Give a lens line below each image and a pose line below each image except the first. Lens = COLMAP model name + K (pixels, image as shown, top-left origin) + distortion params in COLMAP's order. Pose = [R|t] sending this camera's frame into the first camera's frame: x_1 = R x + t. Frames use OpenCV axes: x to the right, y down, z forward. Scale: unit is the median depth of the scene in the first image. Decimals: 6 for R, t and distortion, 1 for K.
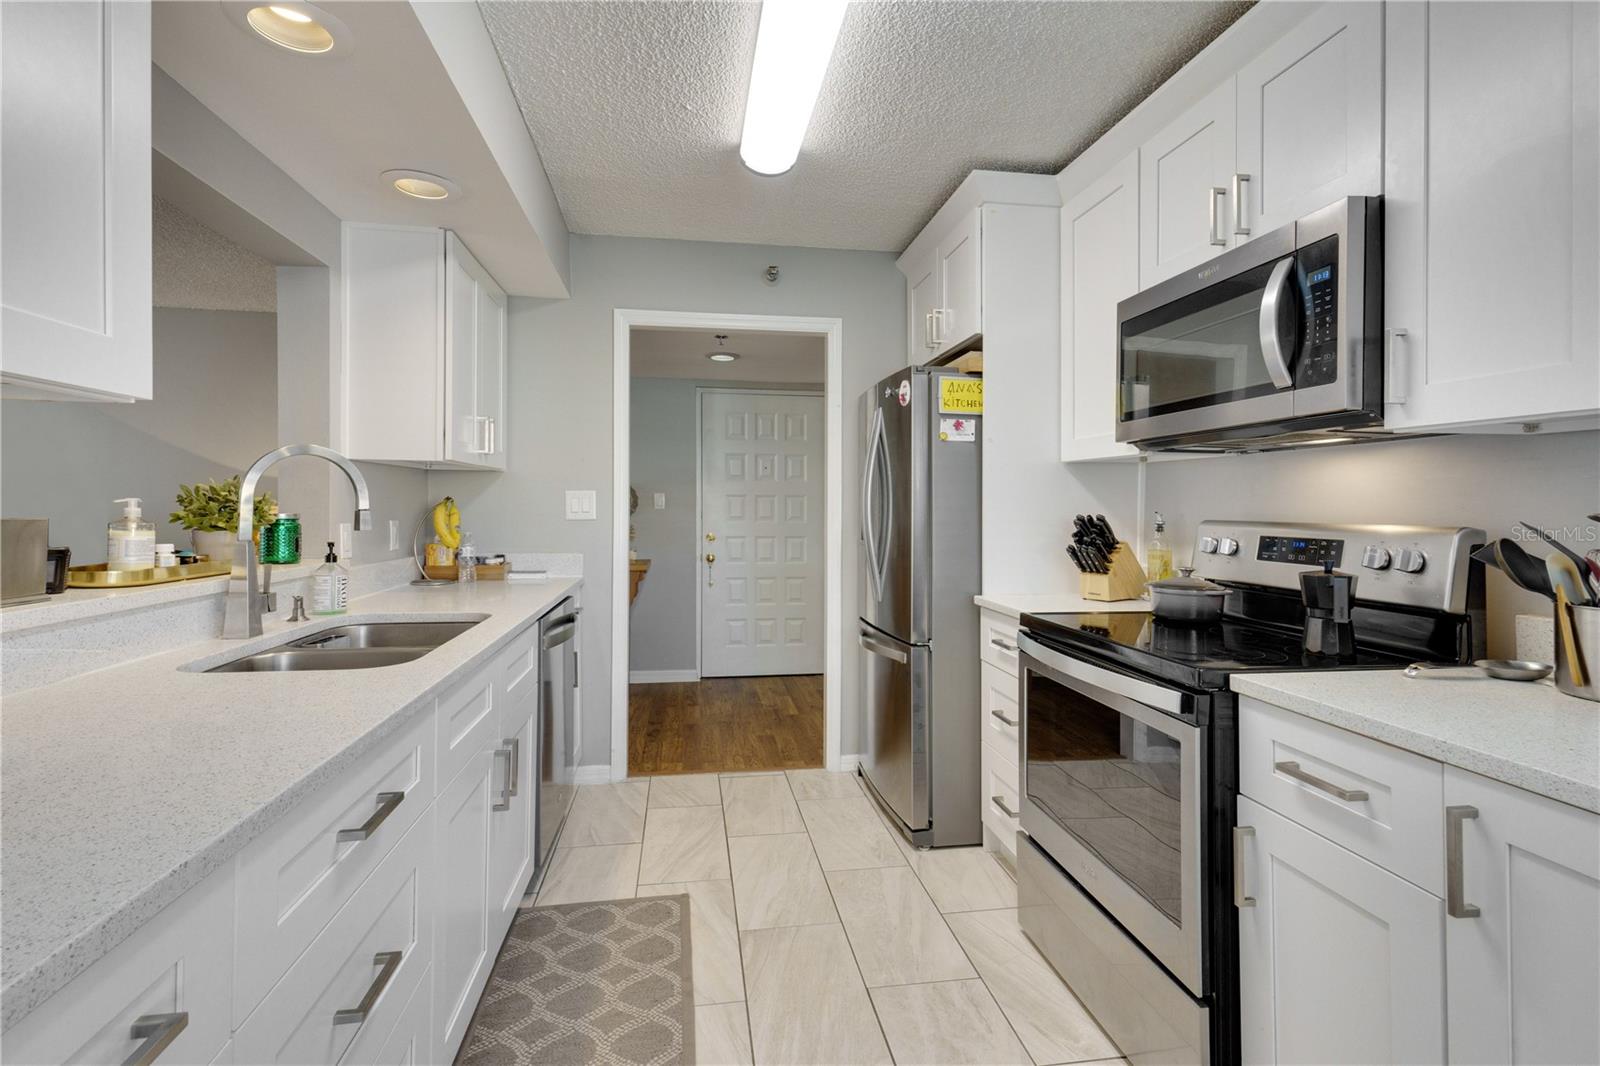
lens RADIAL K [[751.4, 0, 793.2], [0, 751.4, 502.8], [0, 0, 1]] dist [-0.047289, 0.000187]
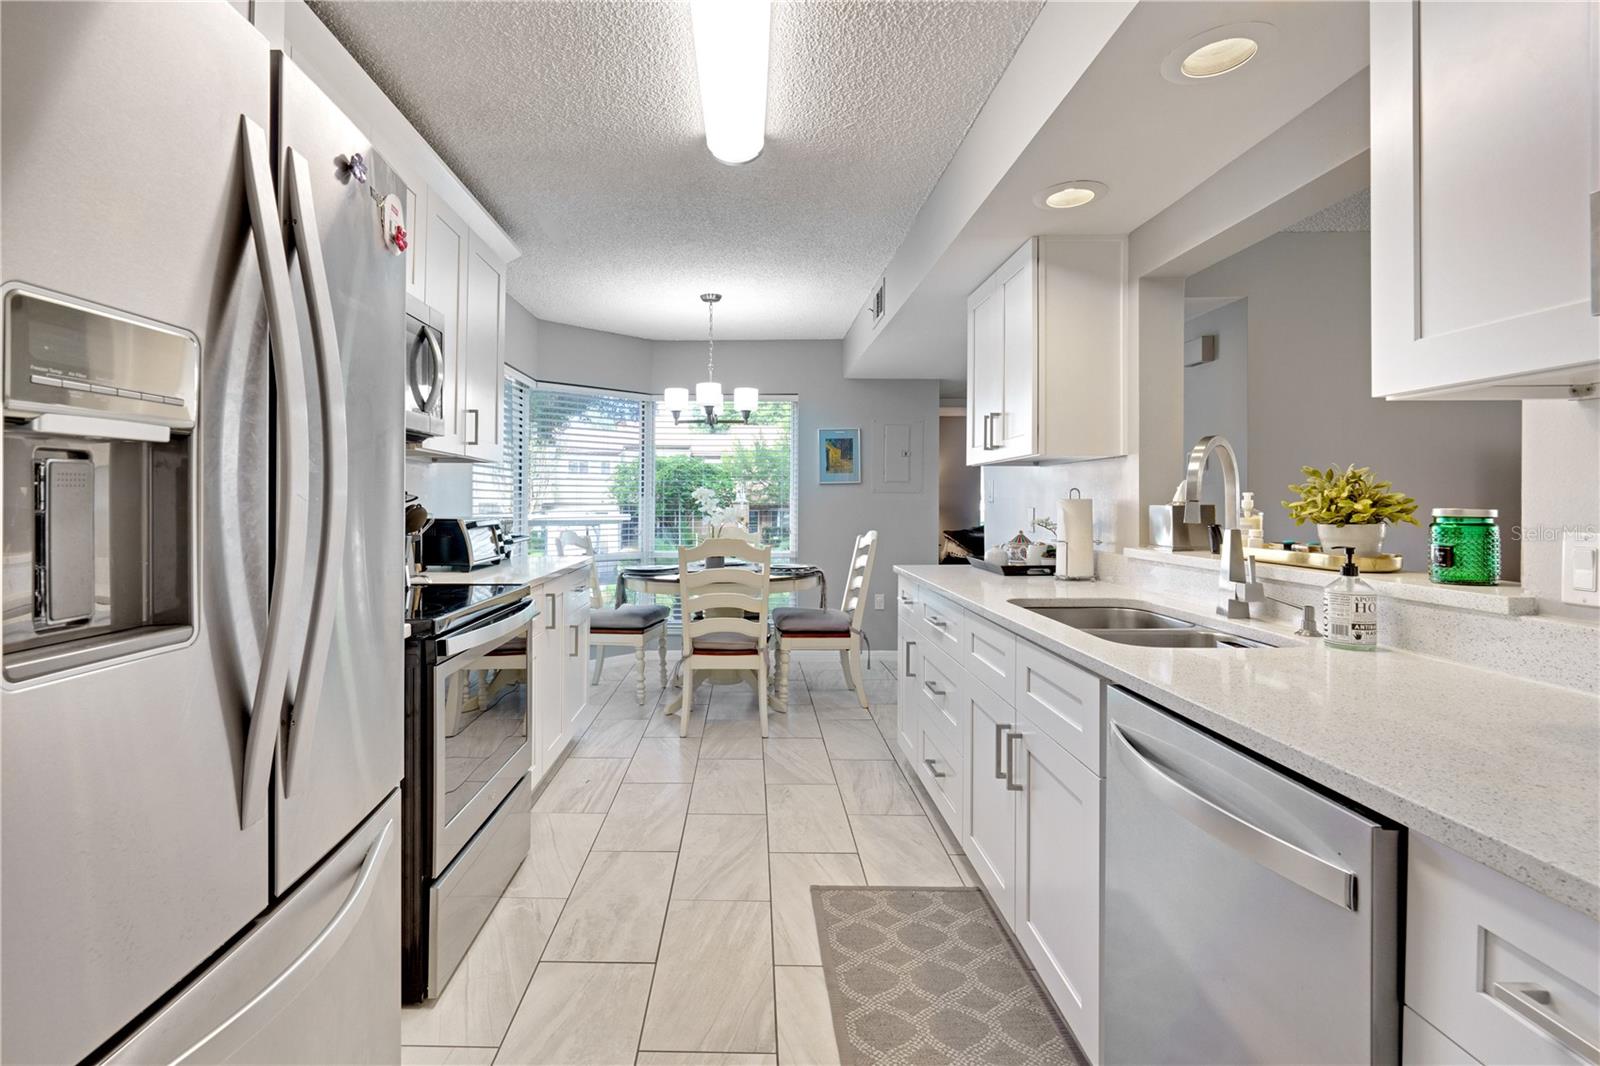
lens RADIAL K [[751.4, 0, 793.2], [0, 751.4, 502.8], [0, 0, 1]] dist [-0.047289, 0.000187]
pose [[-0.996305, -0.009823, 0.085323, -0.171037], [-0.009910, 0.999951, -0.000603, 0.017829], [-0.085313, -0.001447, -0.996353, 1.995090]]
